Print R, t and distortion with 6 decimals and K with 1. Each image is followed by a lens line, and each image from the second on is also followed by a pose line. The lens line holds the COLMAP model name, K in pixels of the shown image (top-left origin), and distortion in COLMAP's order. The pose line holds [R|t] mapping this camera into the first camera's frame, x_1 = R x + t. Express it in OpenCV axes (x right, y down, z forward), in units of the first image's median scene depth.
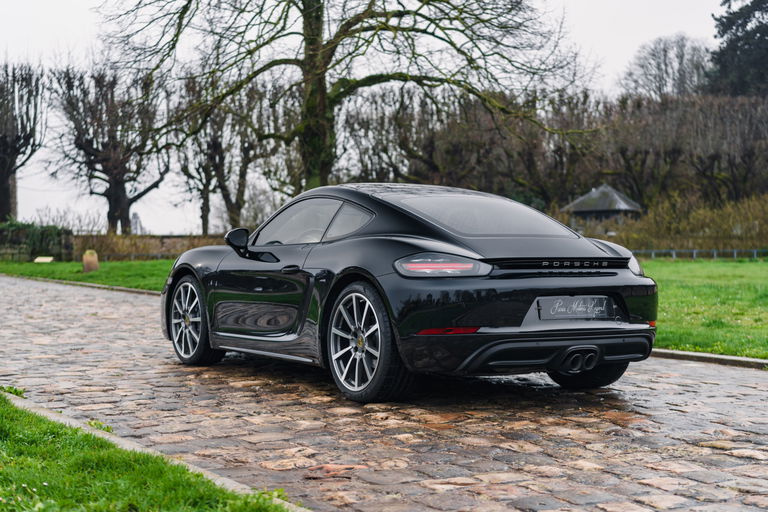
lens RADIAL K [[1218.2, 0, 384.3], [0, 1218.2, 255.3], [0, 0, 1]] dist [0.018786, 0.000000]
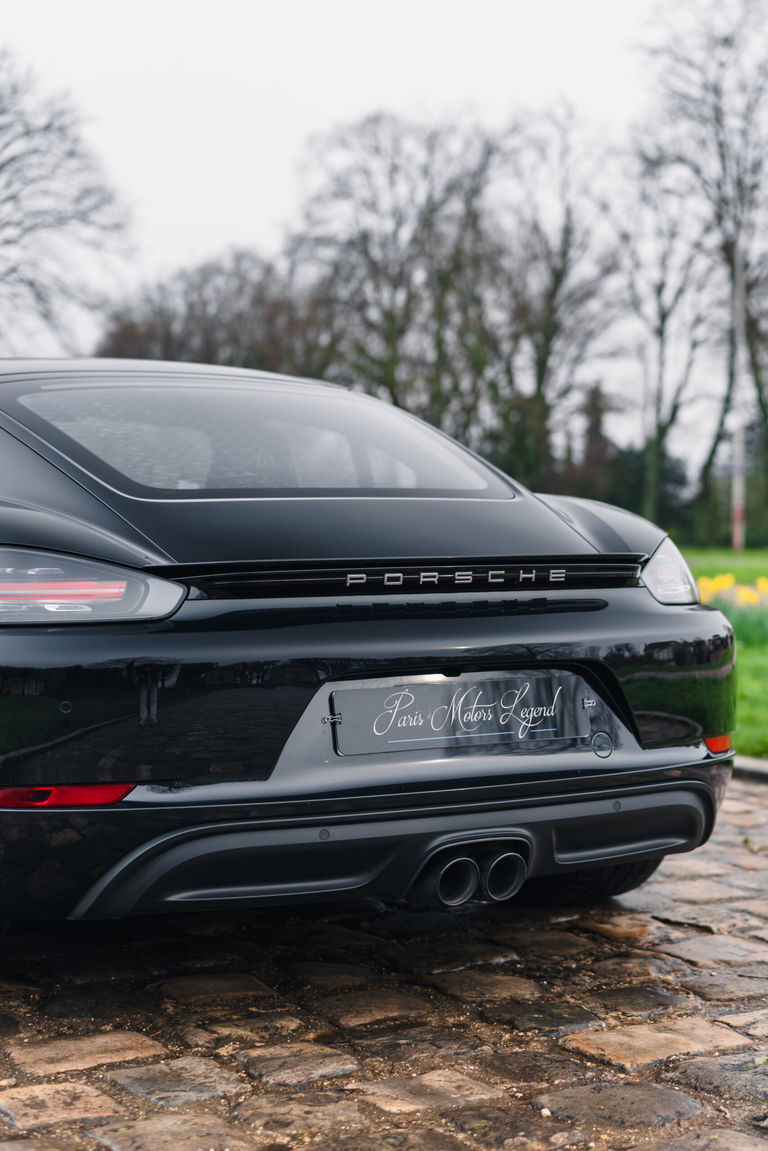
lens RADIAL K [[1825.7, 0, 385.2], [0, 1825.7, 574.3], [0, 0, 1]] dist [0.018786, 0.000000]
pose [[0.998432, -0.019563, -0.052443, 0.163776], [0.020031, 0.999764, 0.008424, 0.001792], [0.052266, -0.009461, 0.998588, 0.513594]]
